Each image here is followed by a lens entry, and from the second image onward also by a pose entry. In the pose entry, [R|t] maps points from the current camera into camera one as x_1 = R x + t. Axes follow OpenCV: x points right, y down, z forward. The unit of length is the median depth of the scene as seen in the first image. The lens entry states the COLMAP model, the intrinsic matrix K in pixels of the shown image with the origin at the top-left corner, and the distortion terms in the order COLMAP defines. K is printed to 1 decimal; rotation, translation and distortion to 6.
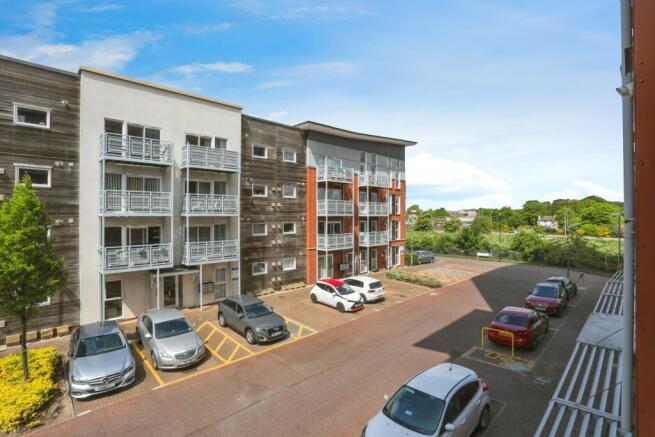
lens RADIAL K [[321.2, 0, 326.4], [0, 321.2, 221.0], [0, 0, 1]] dist [0.000067, 0.001288]
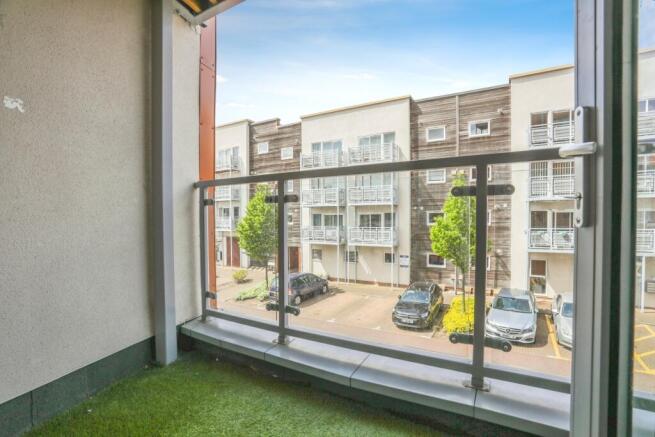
lens RADIAL K [[321.2, 0, 325.7], [0, 321.2, 218.6], [0, 0, 1]] dist [0.000067, 0.001288]
pose [[0.292376, 0.007422, -0.956275, 0.184050], [-0.003770, 0.999971, 0.006609, 0.044760], [0.956296, 0.001673, 0.292396, -0.011860]]
